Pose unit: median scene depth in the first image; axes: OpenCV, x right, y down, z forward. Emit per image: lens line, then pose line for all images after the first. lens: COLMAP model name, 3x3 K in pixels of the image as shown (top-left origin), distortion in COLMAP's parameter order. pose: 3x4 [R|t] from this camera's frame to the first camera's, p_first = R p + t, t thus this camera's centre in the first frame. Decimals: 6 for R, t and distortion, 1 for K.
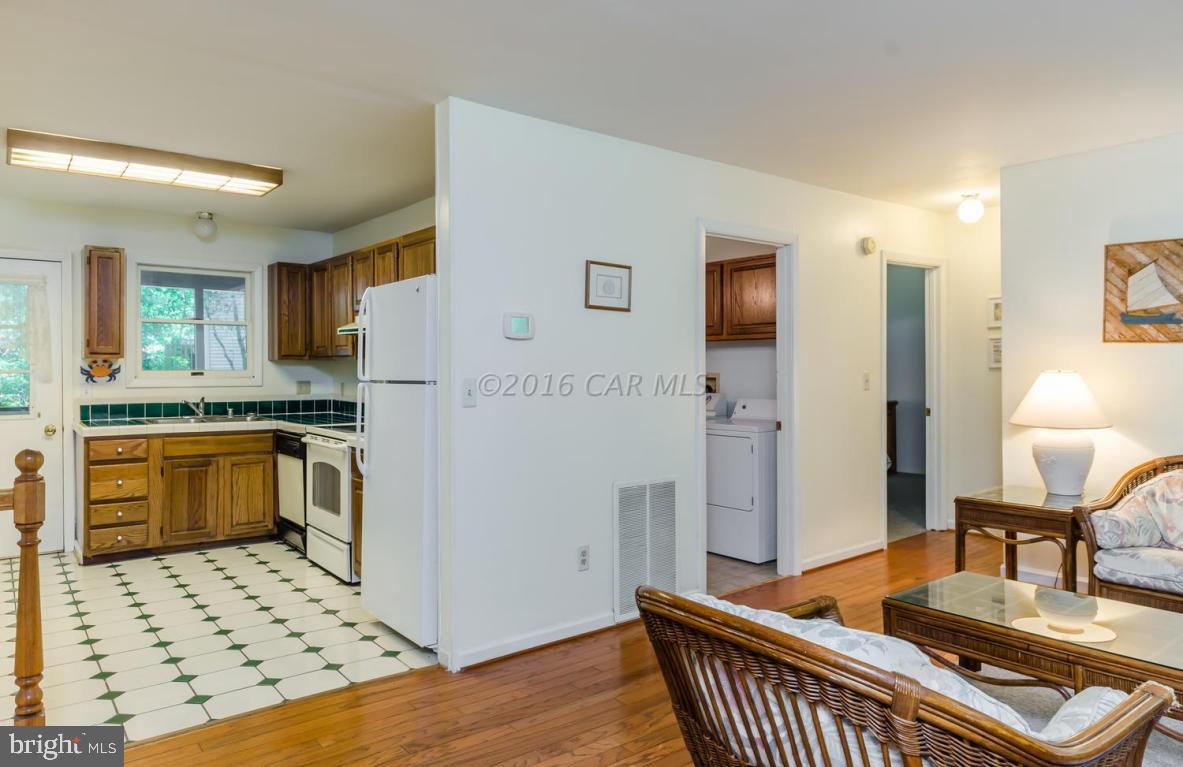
lens RADIAL K [[758.9, 0, 593.3], [0, 758.9, 373.9], [0, 0, 1]] dist [0.006644, 0.001074]
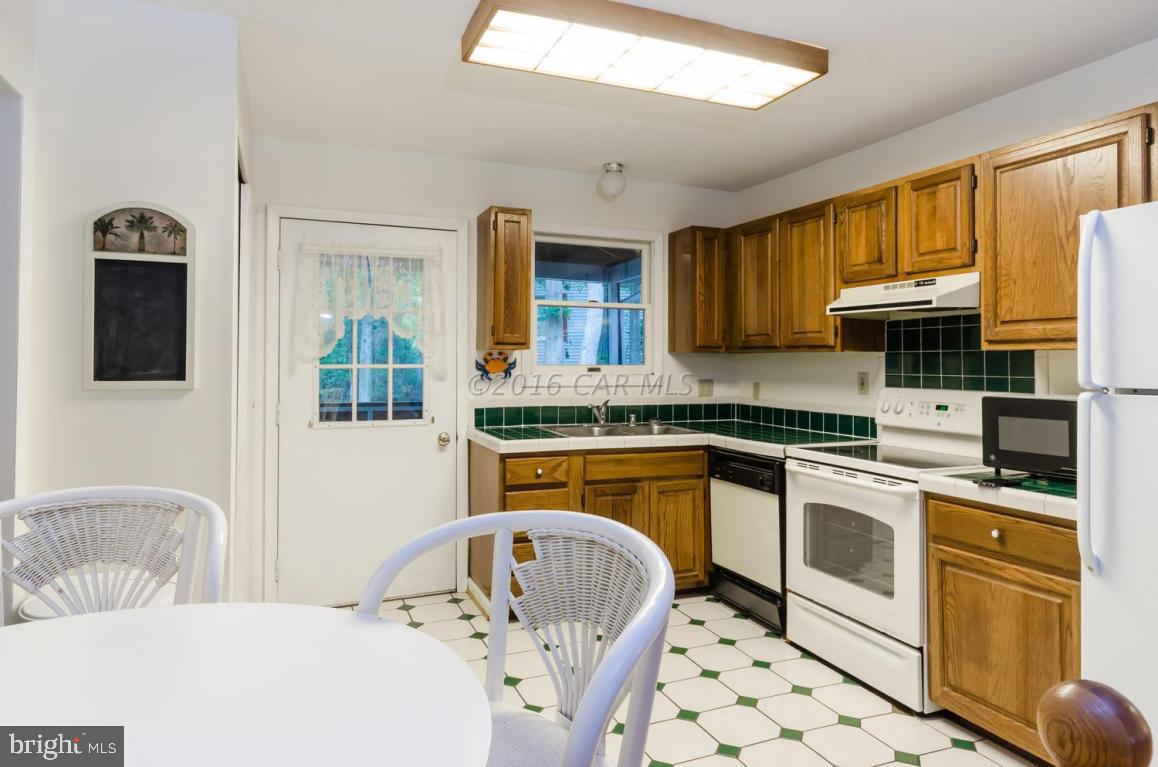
lens RADIAL K [[712.6, 0, 596.4], [0, 712.6, 353.2], [0, 0, 1]] dist [-0.000955, 0.003453]
pose [[0.964671, 0.000594, -0.263459, -0.353345], [-0.006423, 0.999753, -0.021263, -0.001779], [0.263381, 0.022204, 0.964436, 0.309008]]
